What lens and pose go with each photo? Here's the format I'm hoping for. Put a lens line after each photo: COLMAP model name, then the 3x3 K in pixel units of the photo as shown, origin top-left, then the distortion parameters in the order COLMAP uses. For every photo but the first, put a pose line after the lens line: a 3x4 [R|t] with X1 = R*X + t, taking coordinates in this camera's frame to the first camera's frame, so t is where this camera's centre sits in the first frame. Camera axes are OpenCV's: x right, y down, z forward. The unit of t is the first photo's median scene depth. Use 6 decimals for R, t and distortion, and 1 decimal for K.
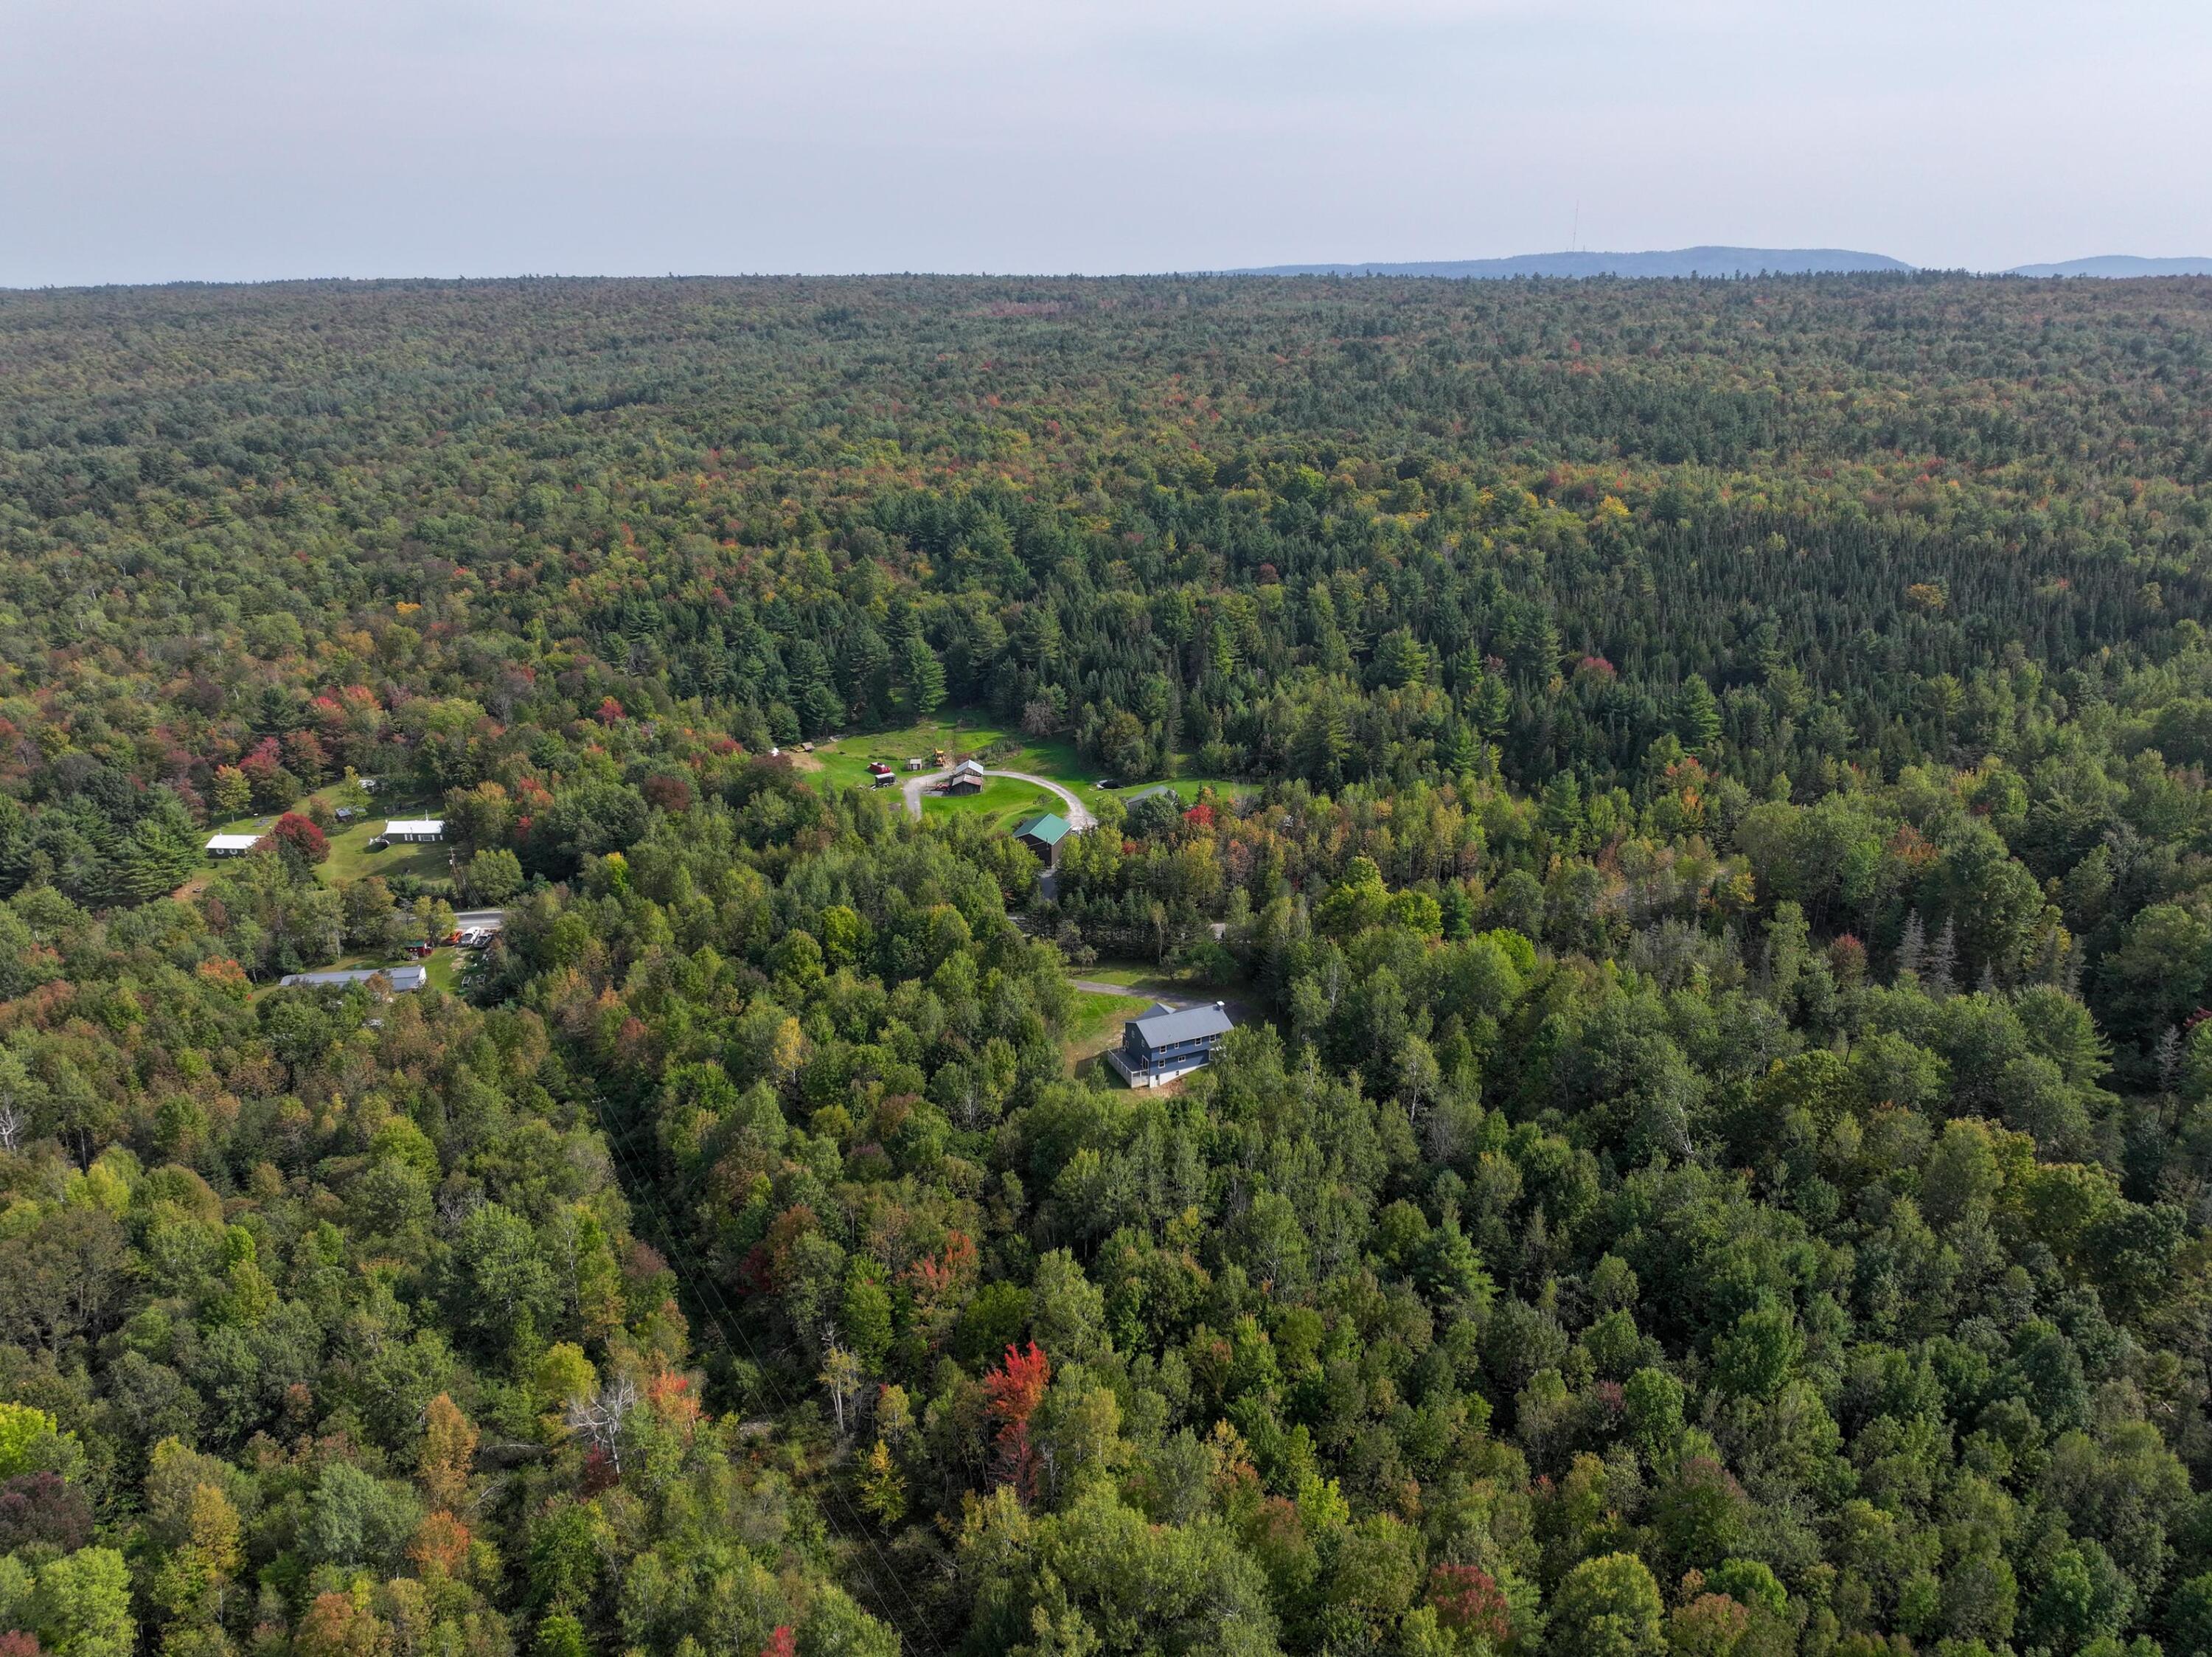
lens RADIAL K [[1553.1, 0, 1106.0], [0, 1553.1, 828.5], [0, 0, 1]] dist [0.007638, 0.000646]
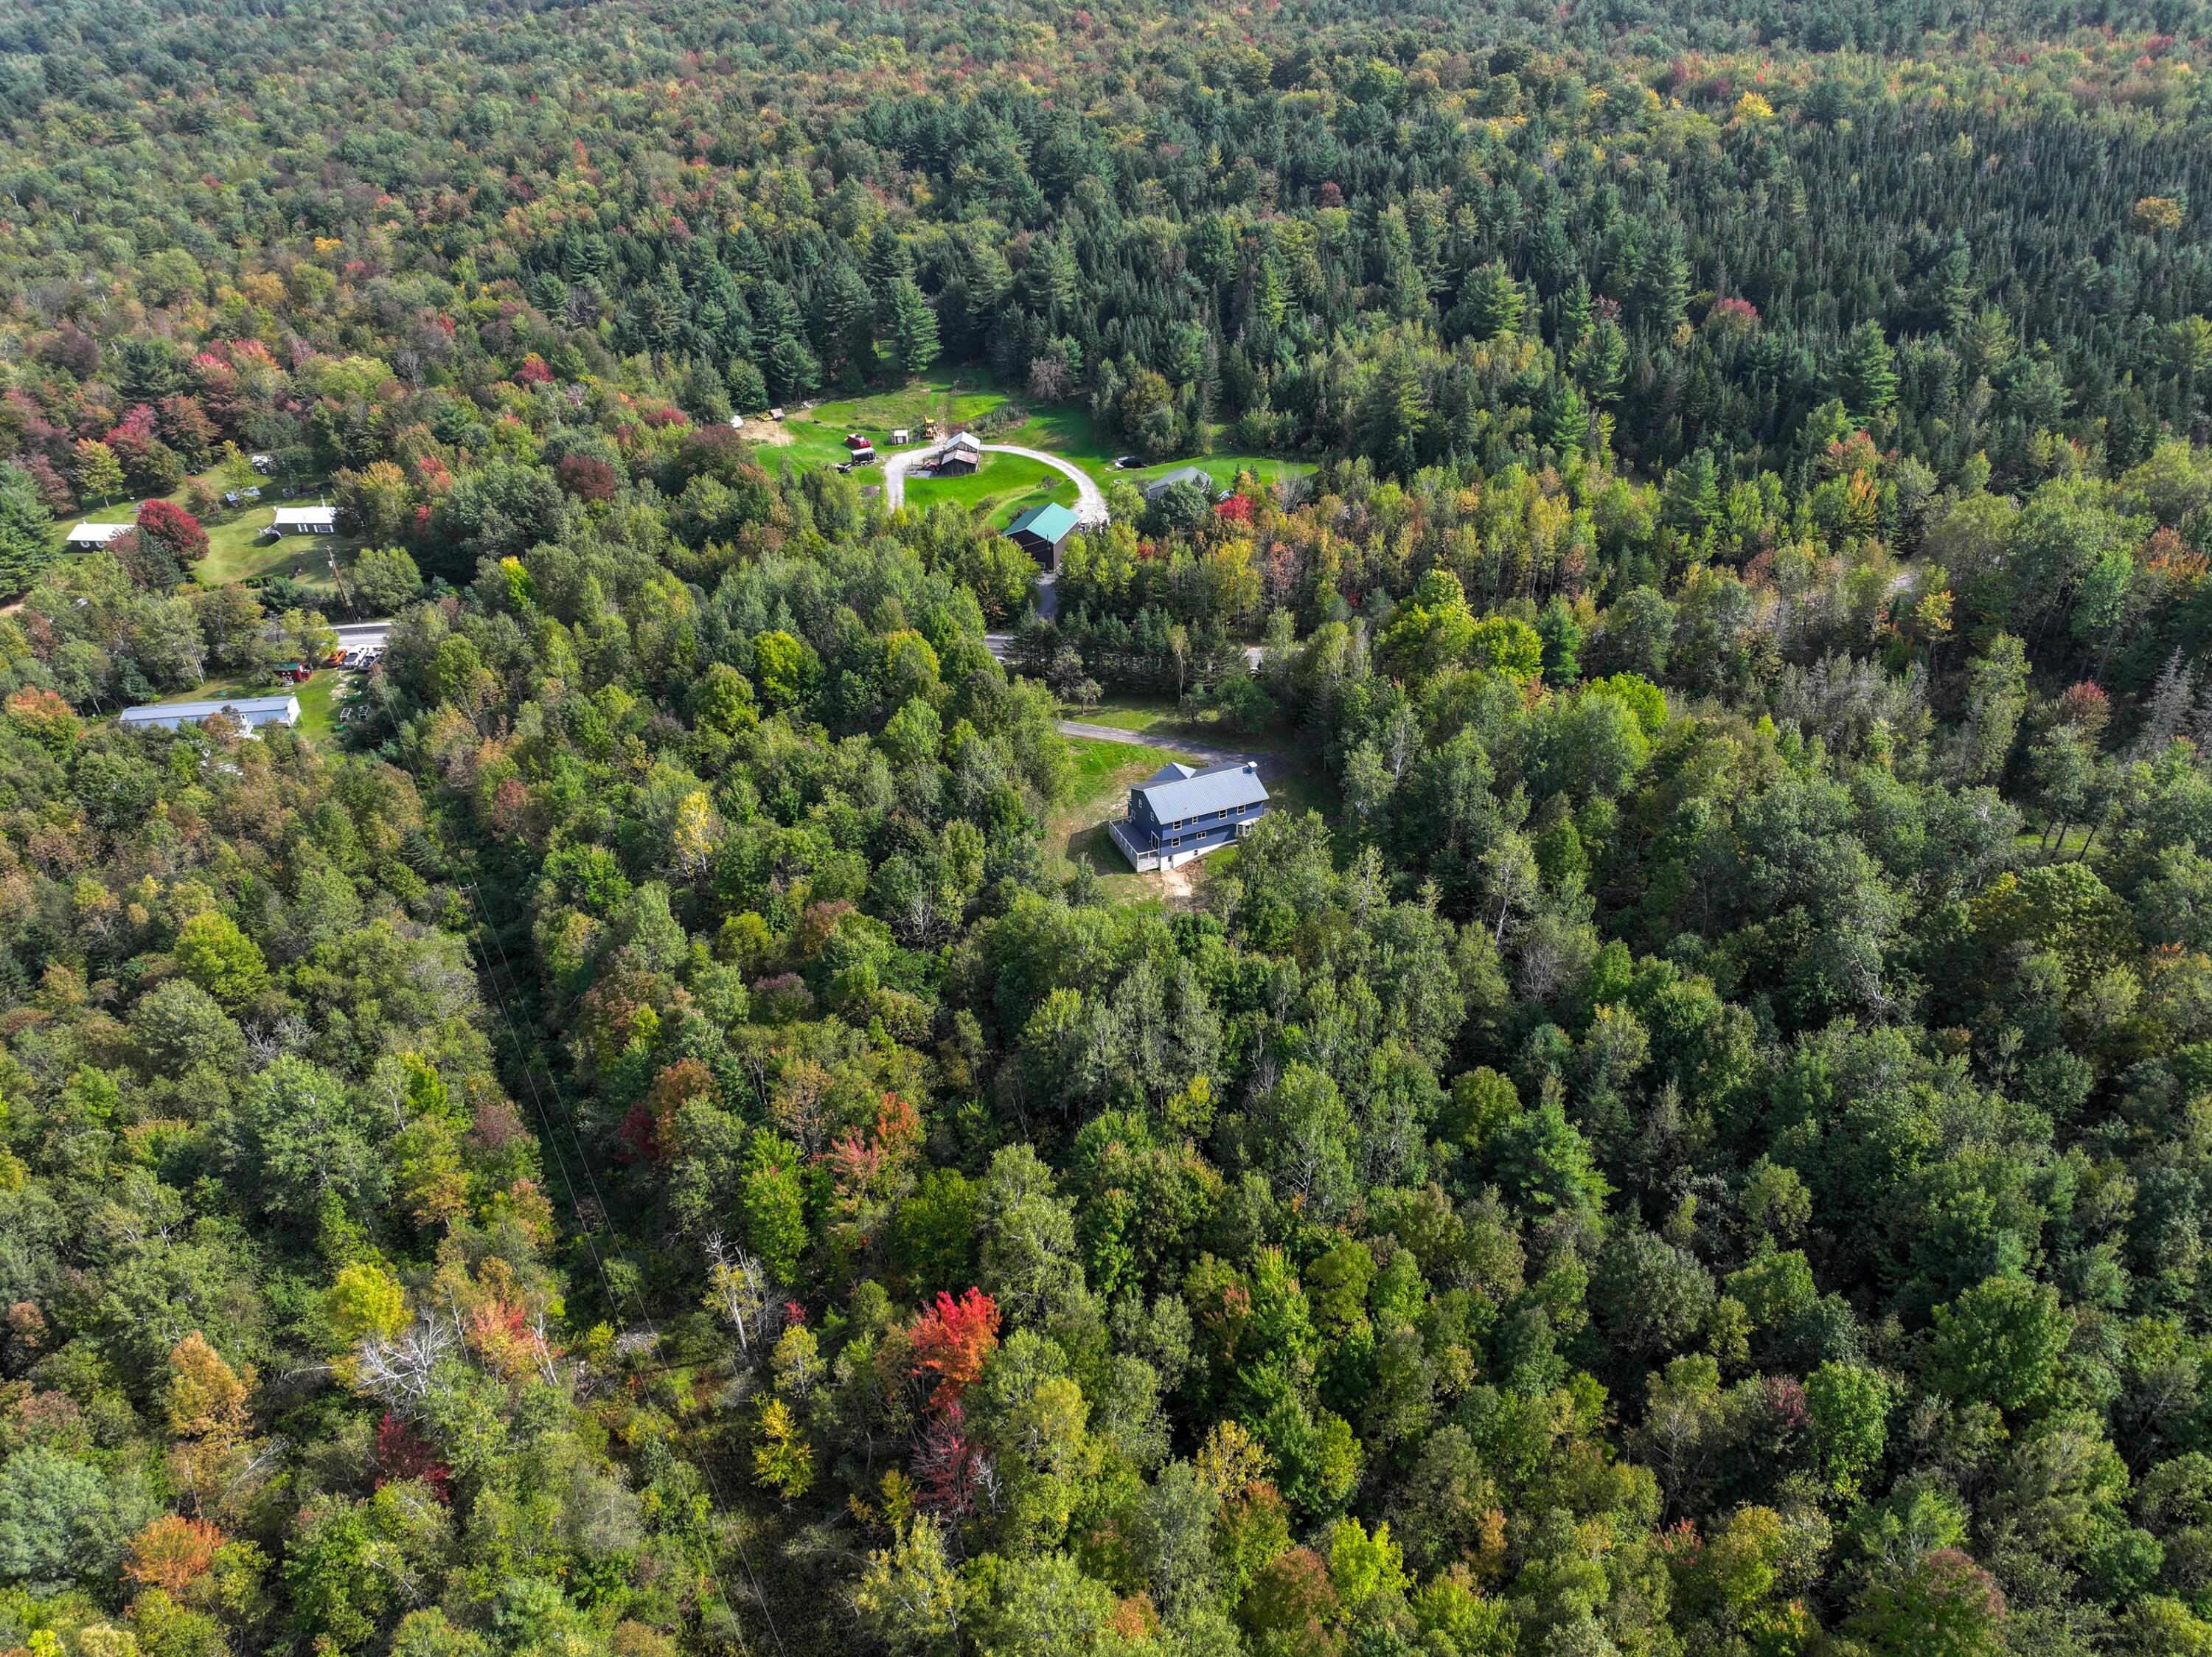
lens RADIAL K [[1548.0, 0, 1106.0], [0, 1548.0, 828.5], [0, 0, 1]] dist [-0.002383, 0.020526]
pose [[0.999496, 0.005923, -0.031178, 0.020048], [0.000967, 0.976295, 0.216442, -0.020477], [0.031721, -0.216363, 0.975798, 0.188163]]
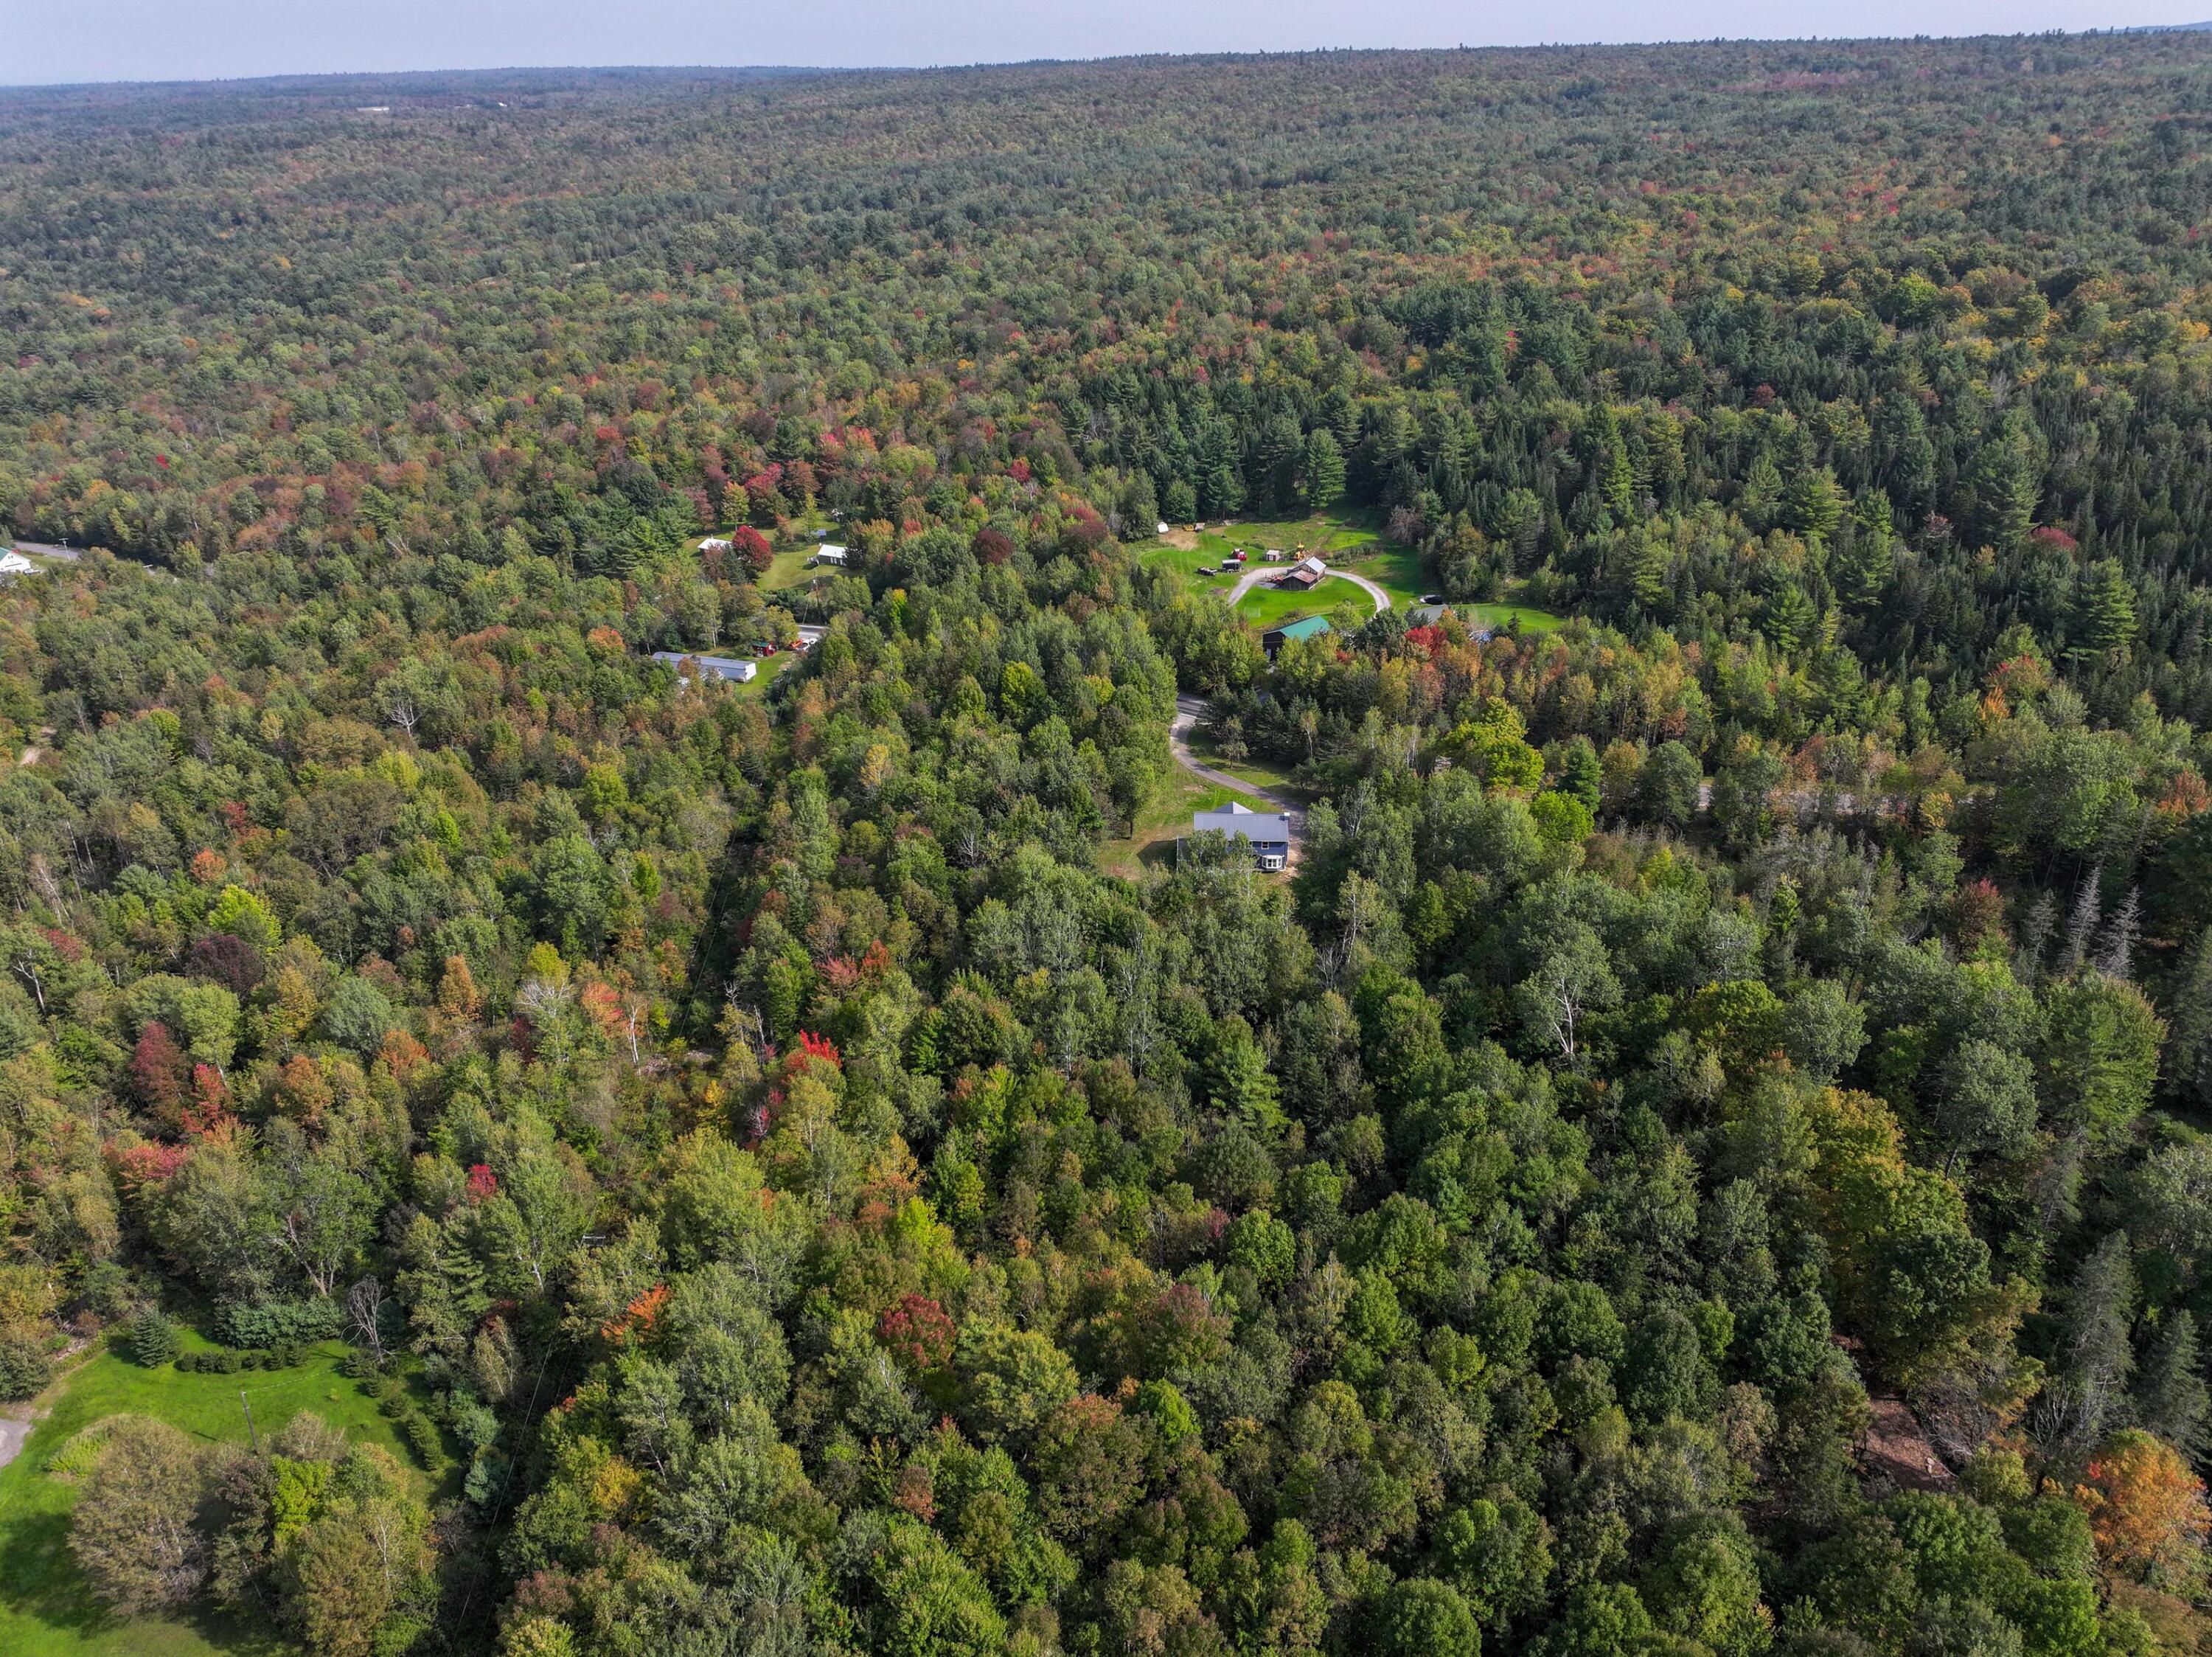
lens RADIAL K [[1548.0, 0, 1106.0], [0, 1548.0, 828.5], [0, 0, 1]] dist [-0.002383, 0.020526]
pose [[0.880362, 0.203290, -0.428528, 0.328255], [-0.148066, 0.976132, 0.158882, -0.015536], [0.450599, -0.076423, 0.889449, 0.053866]]
